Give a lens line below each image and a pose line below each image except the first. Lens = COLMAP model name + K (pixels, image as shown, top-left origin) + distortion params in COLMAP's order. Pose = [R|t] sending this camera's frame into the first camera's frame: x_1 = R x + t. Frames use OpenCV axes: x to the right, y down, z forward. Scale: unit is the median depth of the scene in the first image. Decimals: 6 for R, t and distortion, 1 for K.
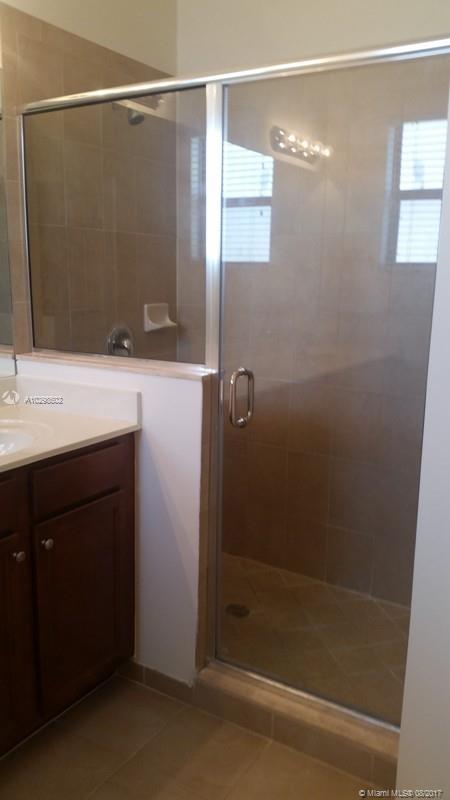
lens RADIAL K [[657.8, 0, 226.7], [0, 657.8, 403.5], [0, 0, 1]] dist [0.109539, -0.221235]
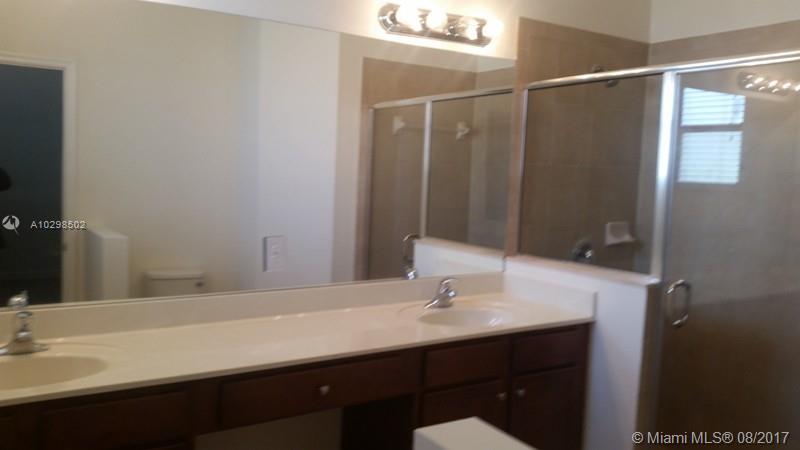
lens RADIAL K [[647.2, 0, 404.0], [0, 647.2, 234.9], [0, 0, 1]] dist [0.122918, -0.286057]
pose [[0.907335, 0.059194, -0.416219, 0.048315], [-0.103021, 0.991158, -0.083620, 0.015602], [0.407589, 0.118751, 0.905411, -0.304930]]
